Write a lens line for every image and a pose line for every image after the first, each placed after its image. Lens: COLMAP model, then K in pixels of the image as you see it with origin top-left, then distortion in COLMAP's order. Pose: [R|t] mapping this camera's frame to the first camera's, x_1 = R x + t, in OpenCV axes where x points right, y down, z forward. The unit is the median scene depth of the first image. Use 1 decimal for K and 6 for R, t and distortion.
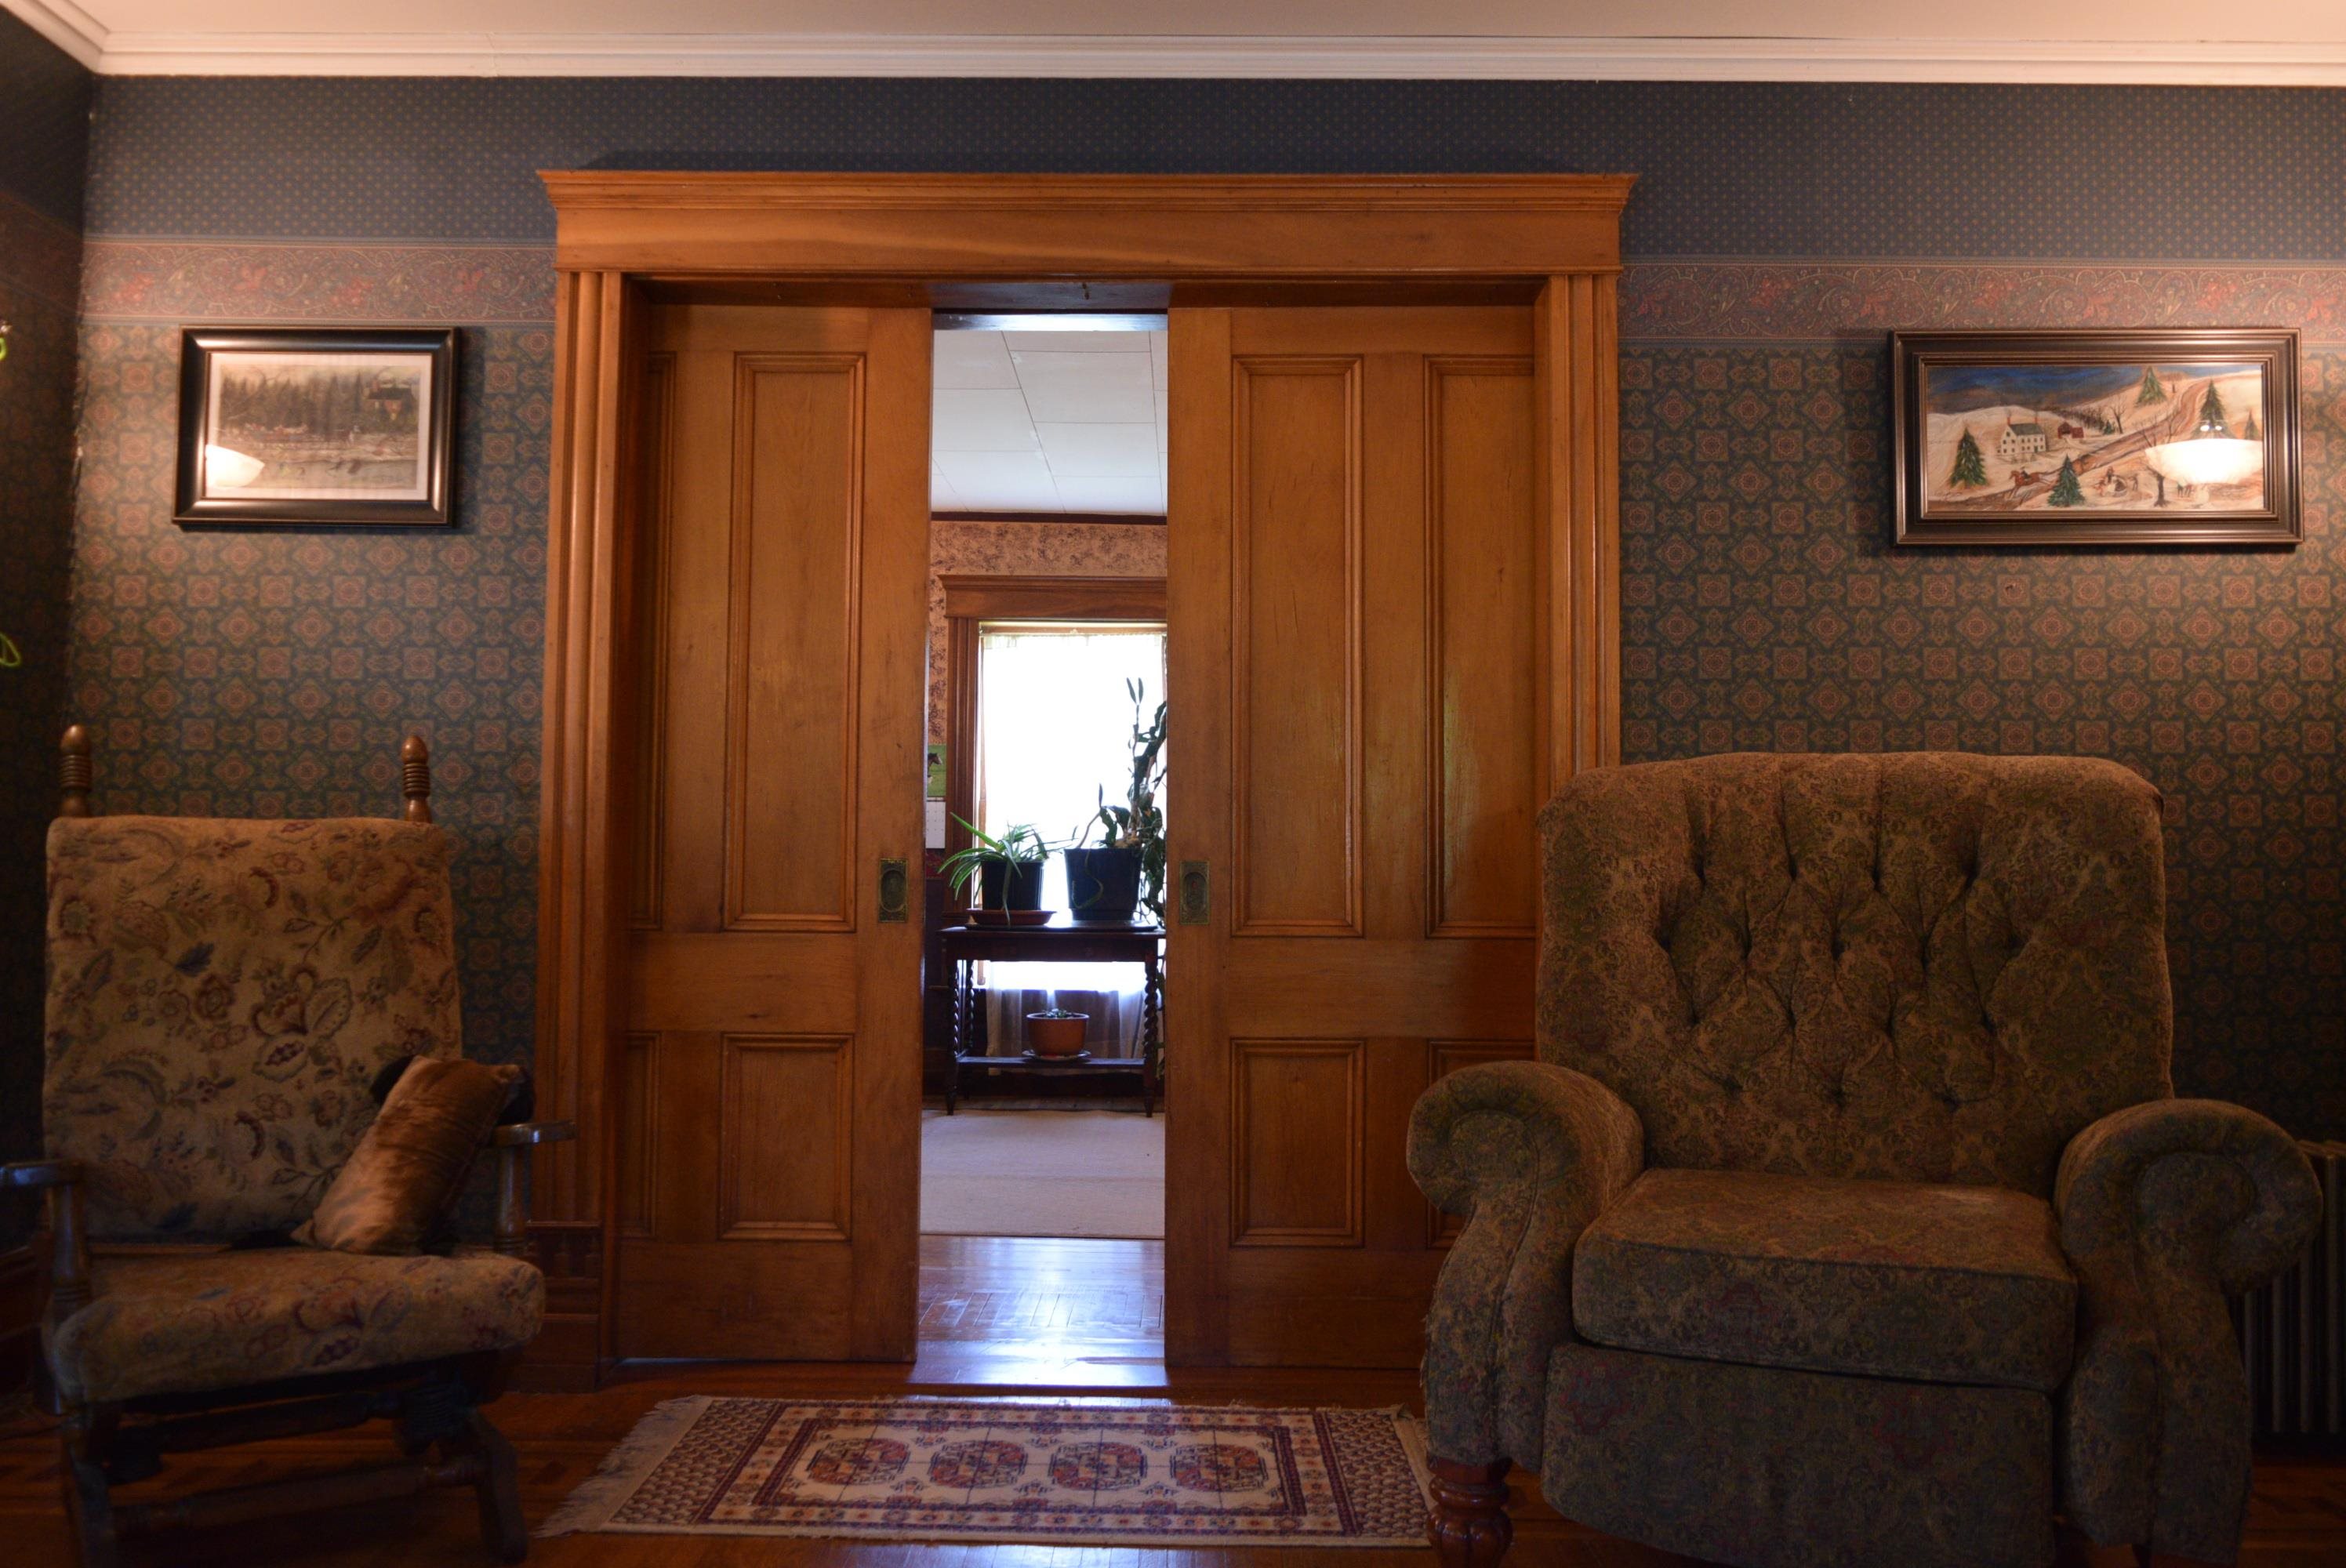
lens RADIAL K [[1835.0, 0, 1173.0], [0, 1835.0, 785.7], [0, 0, 1]] dist [-0.015865, 0.008082]
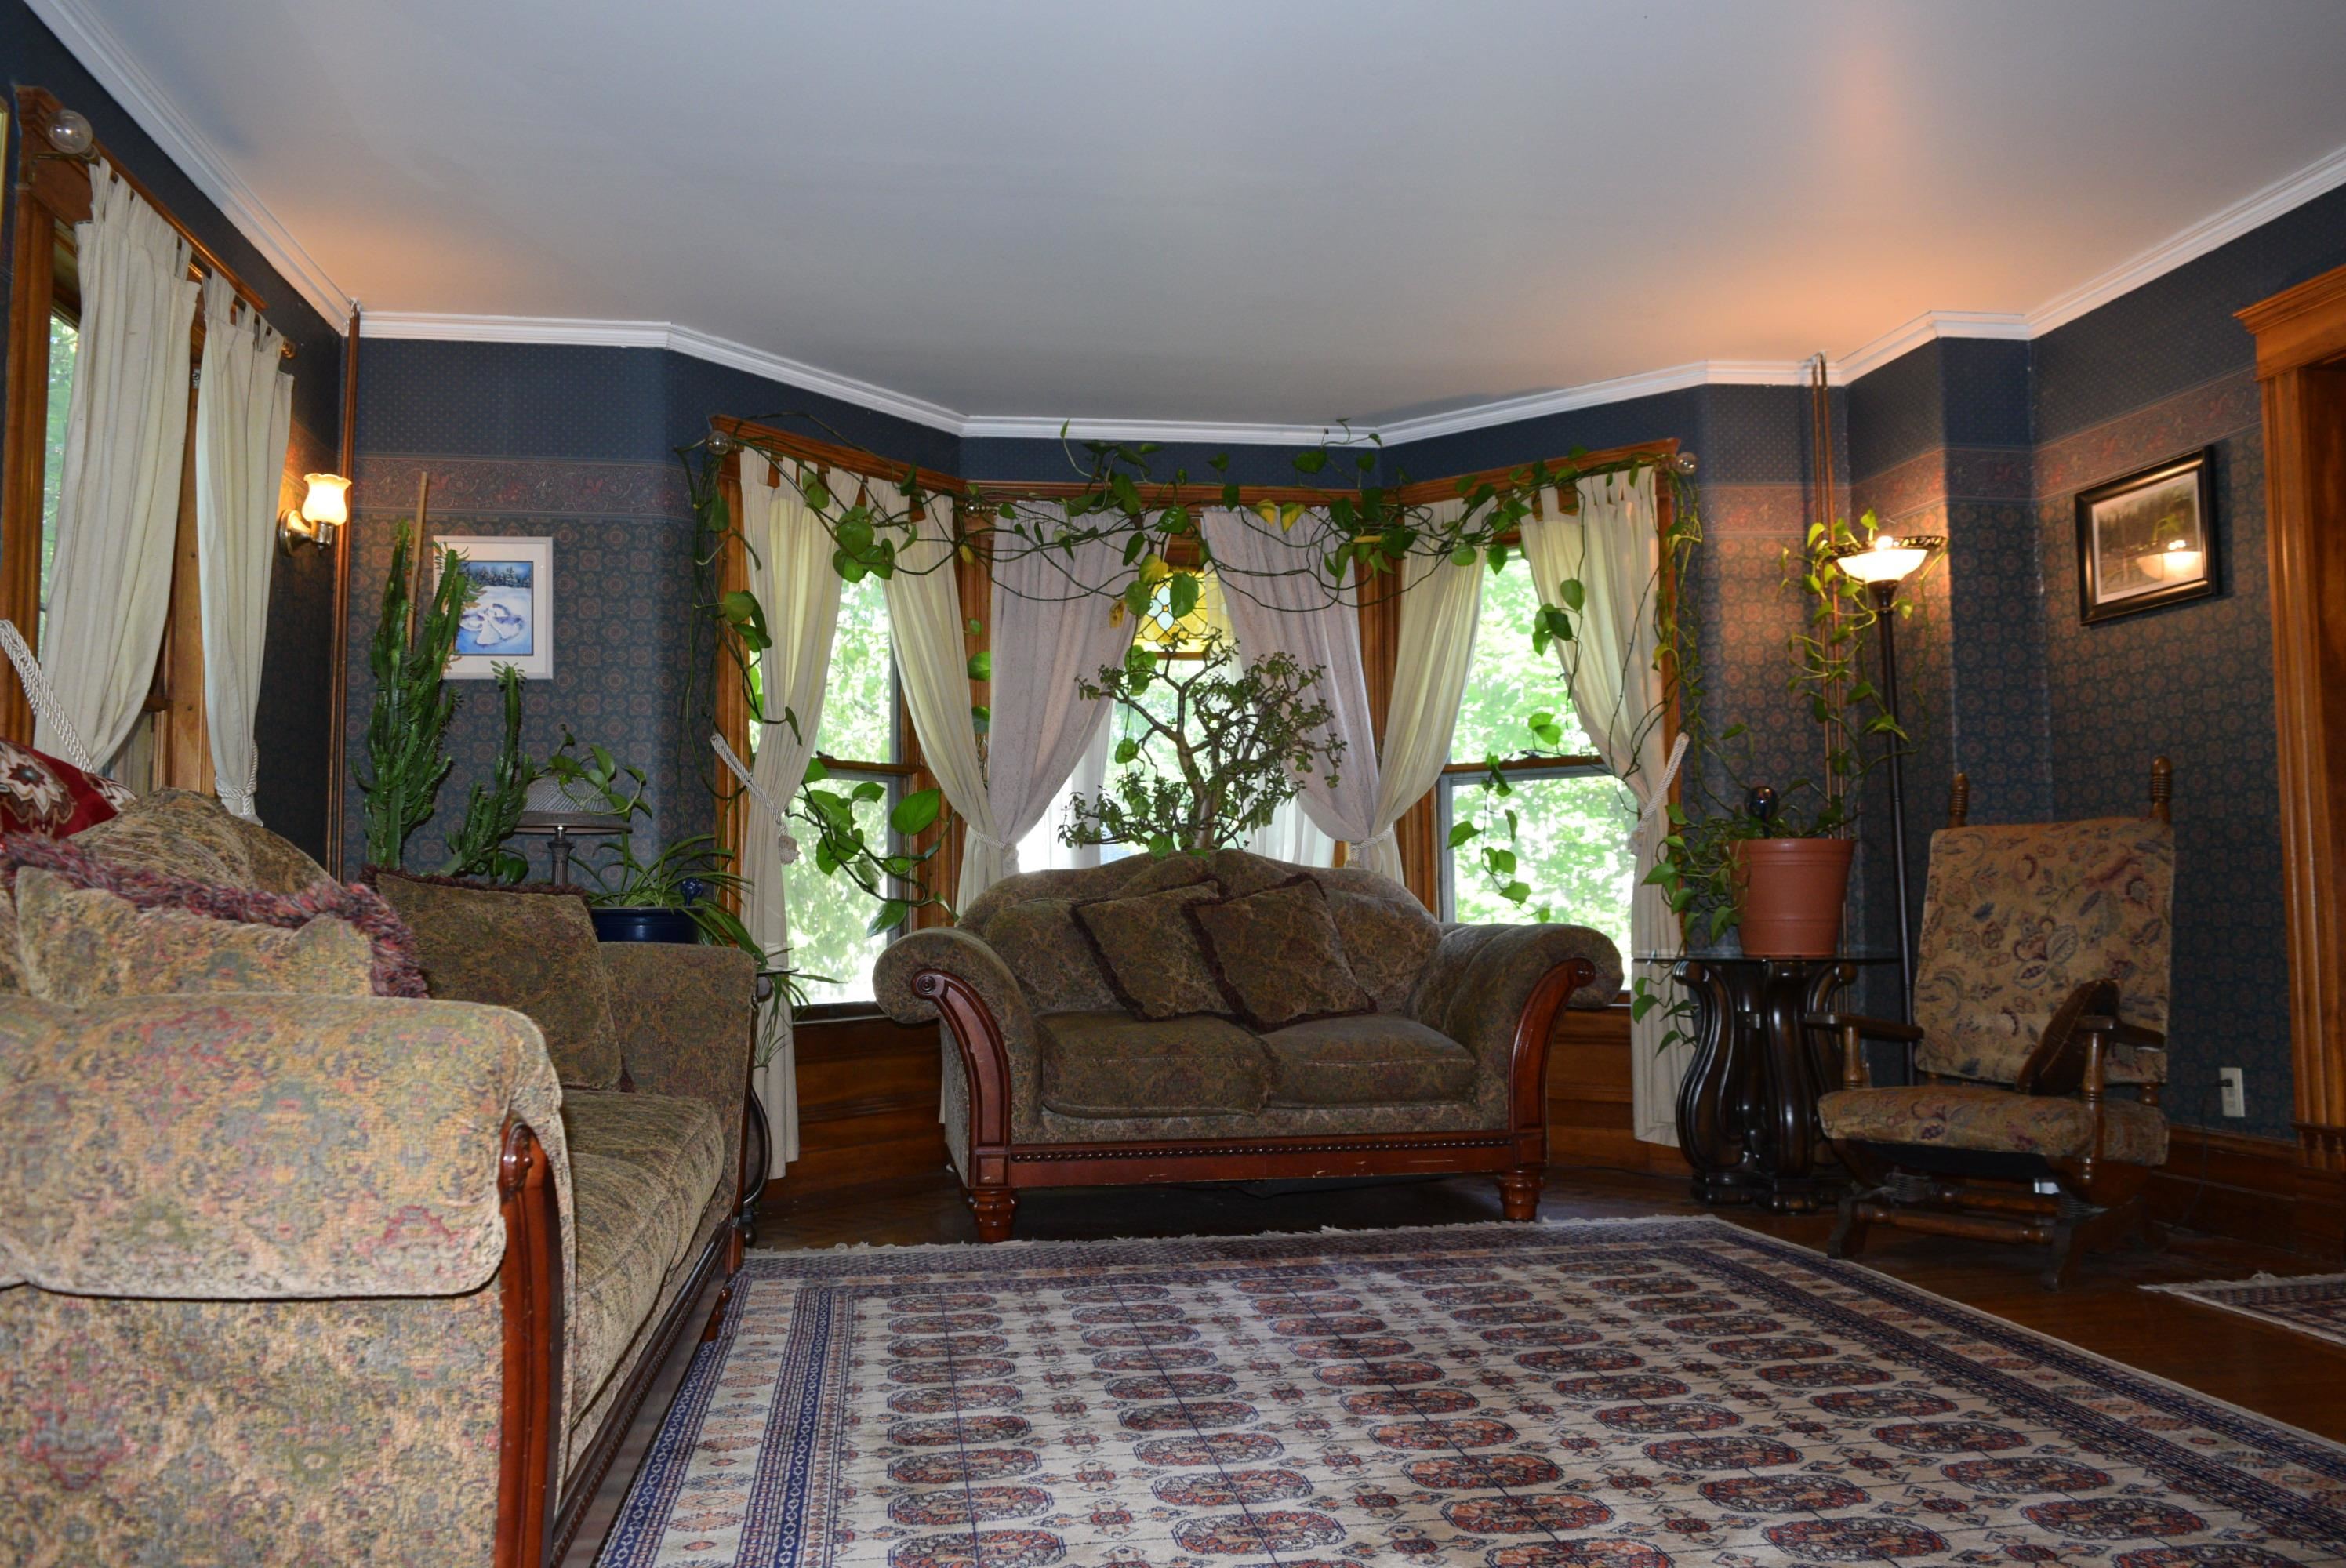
lens RADIAL K [[1835.0, 0, 1173.1], [0, 1835.0, 779.9], [0, 0, 1]] dist [-0.015865, 0.008082]
pose [[0.164375, -0.083670, -0.982843, 0.929876], [0.063466, 0.995229, -0.074110, 0.051977], [0.984354, -0.050195, 0.168901, 0.024154]]
